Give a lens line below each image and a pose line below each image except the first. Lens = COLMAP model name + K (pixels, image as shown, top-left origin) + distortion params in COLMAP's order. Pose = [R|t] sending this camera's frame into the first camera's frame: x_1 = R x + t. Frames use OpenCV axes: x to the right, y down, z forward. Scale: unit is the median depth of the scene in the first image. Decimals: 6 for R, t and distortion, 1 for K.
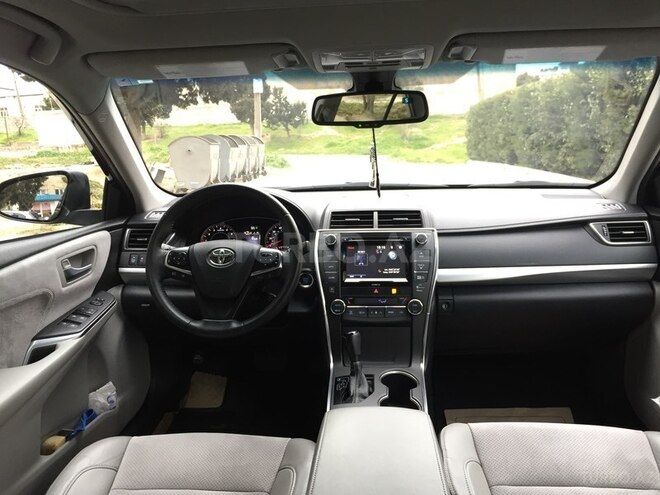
lens RADIAL K [[567.7, 0, 326.9], [0, 567.7, 246.4], [0, 0, 1]] dist [0.054992, -0.058135]
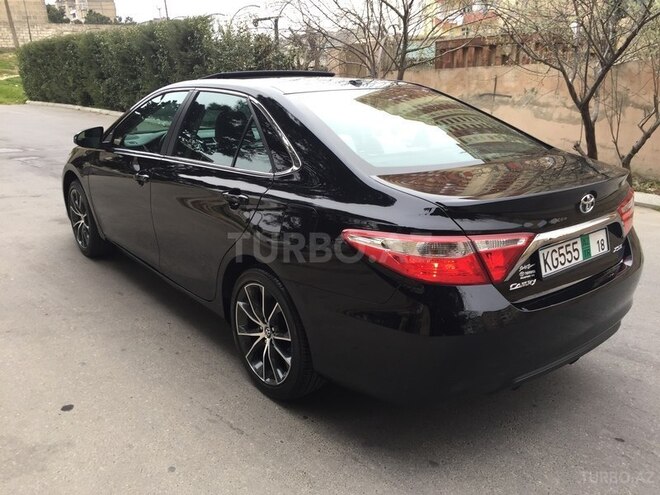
lens RADIAL K [[567.7, 0, 326.3], [0, 567.7, 250.9], [0, 0, 1]] dist [0.054992, -0.058135]
pose [[0.722973, -0.181462, 0.666620, -0.140193], [0.105831, 0.982590, 0.152695, 0.011925], [-0.682723, -0.039845, 0.729590, -0.141104]]
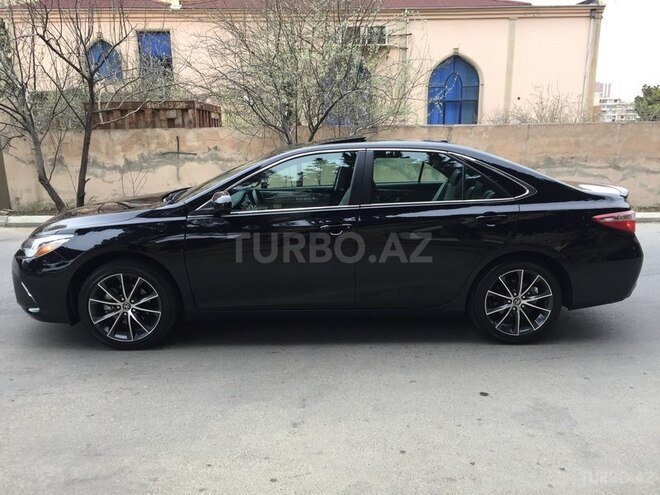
lens RADIAL K [[567.7, 0, 333.5], [0, 567.7, 247.9], [0, 0, 1]] dist [0.054992, -0.058135]
pose [[-0.147874, -0.170836, 0.974140, -0.268066], [0.178231, 0.964239, 0.196155, -0.025759], [-0.972814, 0.202628, -0.112138, 0.077719]]
